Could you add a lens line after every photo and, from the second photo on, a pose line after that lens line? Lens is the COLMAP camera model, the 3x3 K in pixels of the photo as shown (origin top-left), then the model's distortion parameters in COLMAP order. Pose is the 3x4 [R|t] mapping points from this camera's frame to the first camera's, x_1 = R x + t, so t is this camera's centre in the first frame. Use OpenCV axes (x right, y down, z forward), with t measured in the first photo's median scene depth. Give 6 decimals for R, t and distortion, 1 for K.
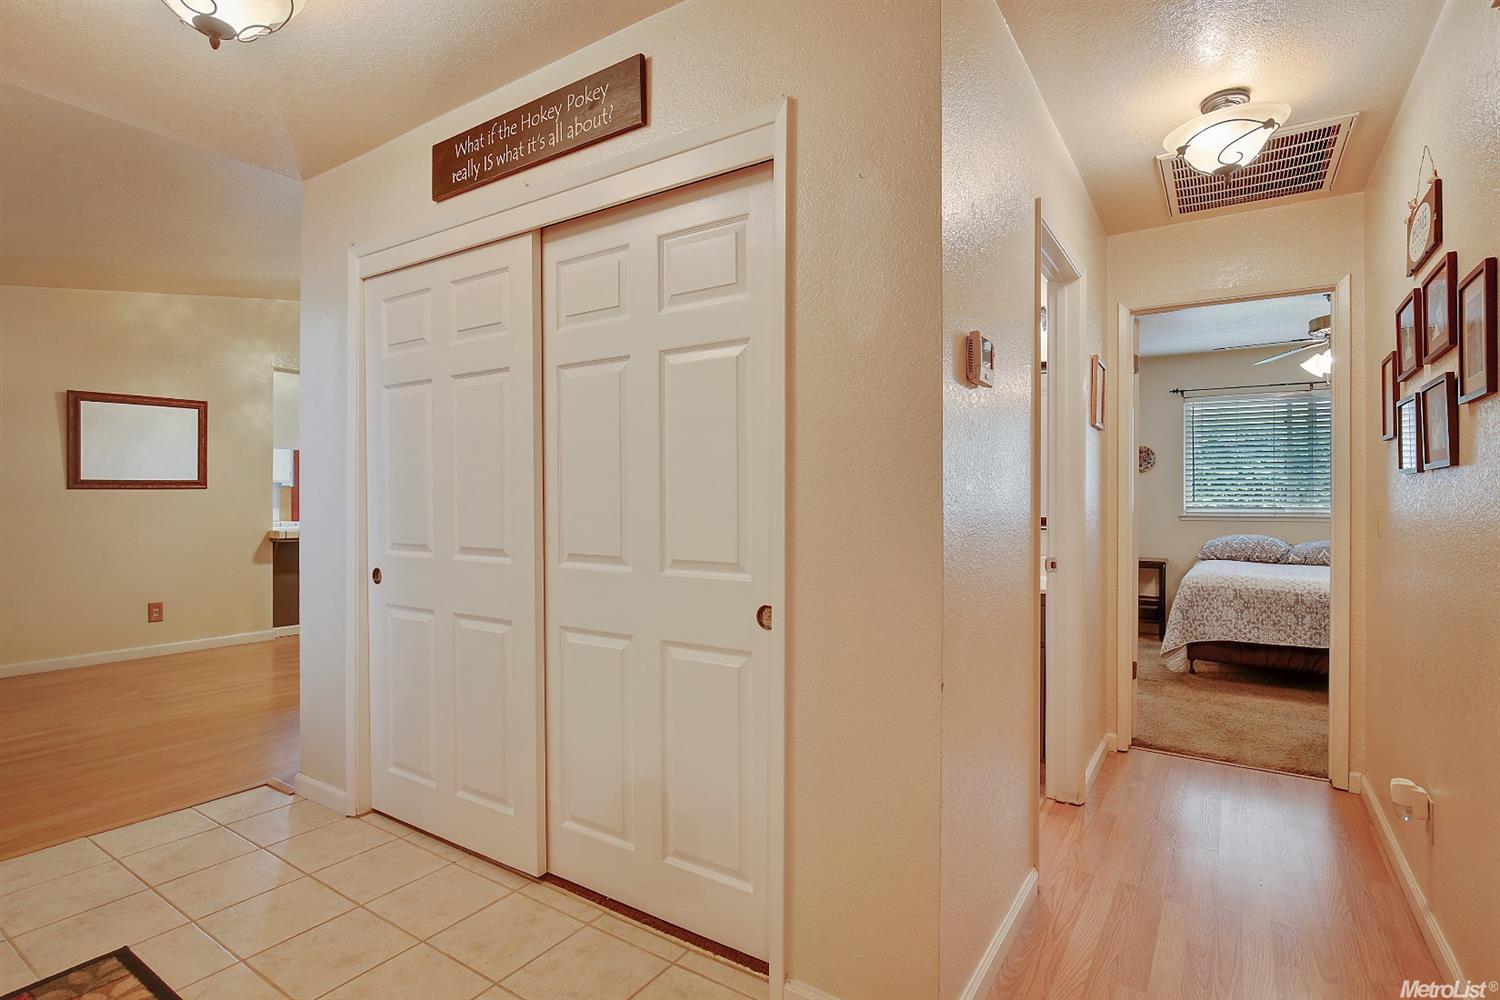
lens RADIAL K [[727.8, 0, 750.0], [0, 727.8, 500.0], [0, 0, 1]] dist [-0.015347, -0.000050]
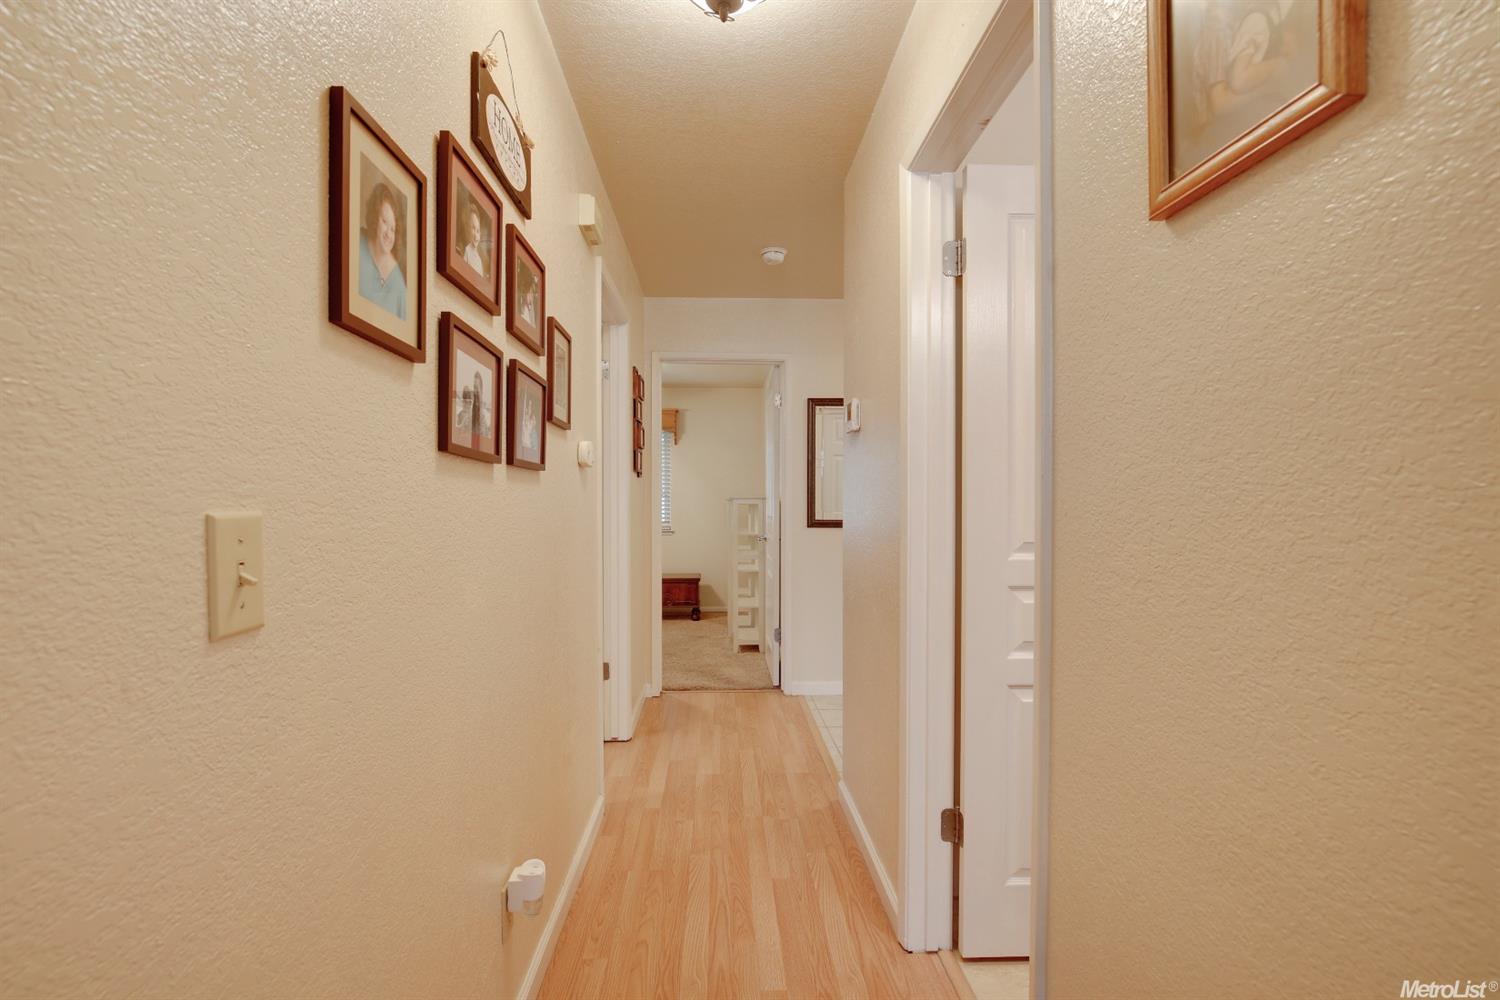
lens RADIAL K [[681.6, 0, 750.0], [0, 681.6, 500.0], [0, 0, 1]] dist [-0.011275, 0.000468]
pose [[-0.804942, -0.005875, -0.593324, 1.486042], [-0.002896, 0.999978, -0.005972, -0.000595], [0.593346, -0.003089, -0.804941, 2.219939]]
